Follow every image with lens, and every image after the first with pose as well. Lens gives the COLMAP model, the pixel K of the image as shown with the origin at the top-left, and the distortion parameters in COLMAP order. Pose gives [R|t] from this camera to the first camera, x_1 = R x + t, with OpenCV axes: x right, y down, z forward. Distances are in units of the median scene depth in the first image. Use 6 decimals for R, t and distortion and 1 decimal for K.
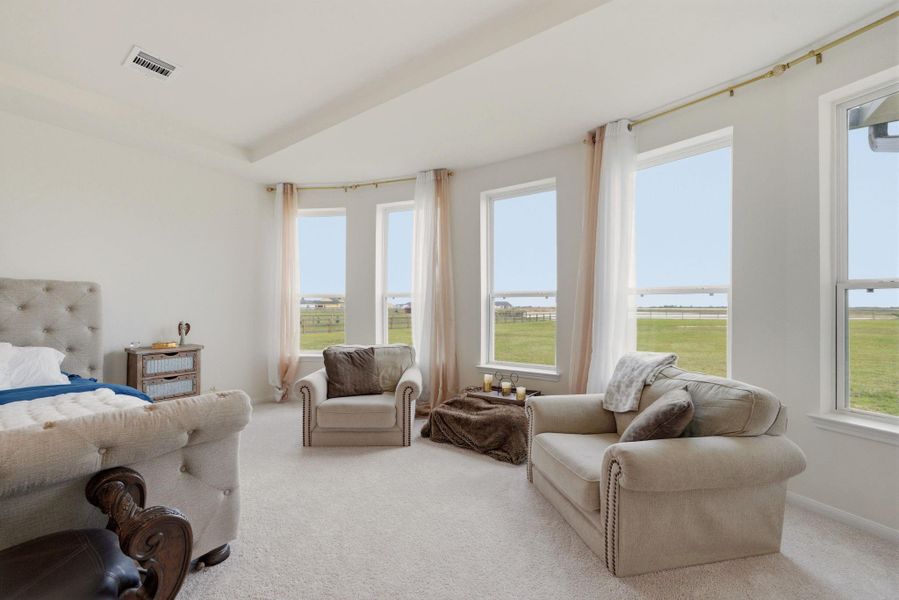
lens RADIAL K [[323.7, 0, 445.0], [0, 323.7, 304.5], [0, 0, 1]] dist [-0.008004, 0.000271]
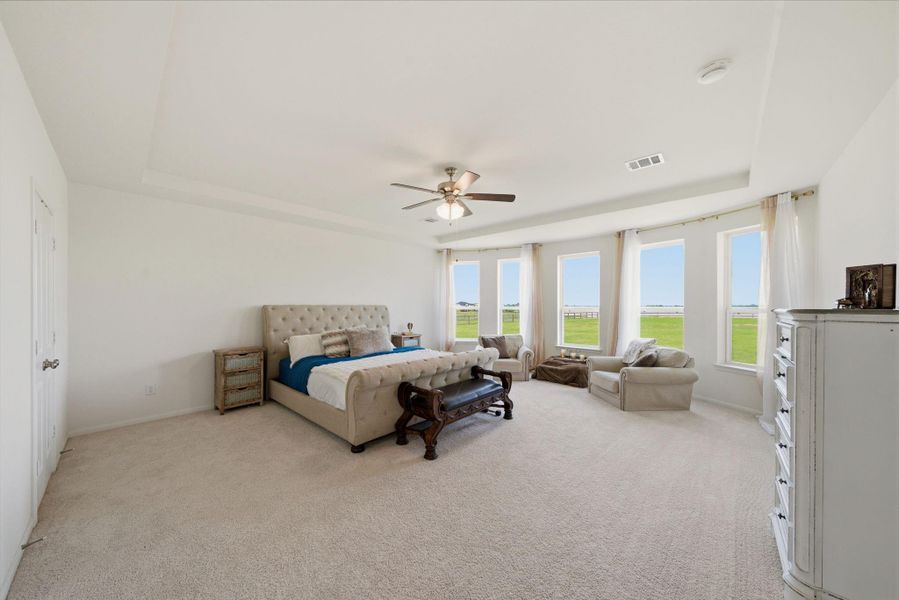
lens RADIAL K [[312.8, 0, 439.8], [0, 312.8, 304.5], [0, 0, 1]] dist [-0.000739, 0.000092]
pose [[0.993703, -0.003163, -0.112003, -0.465453], [0.004938, 0.999866, 0.015576, -0.108902], [0.111939, -0.016031, 0.993586, -1.138518]]
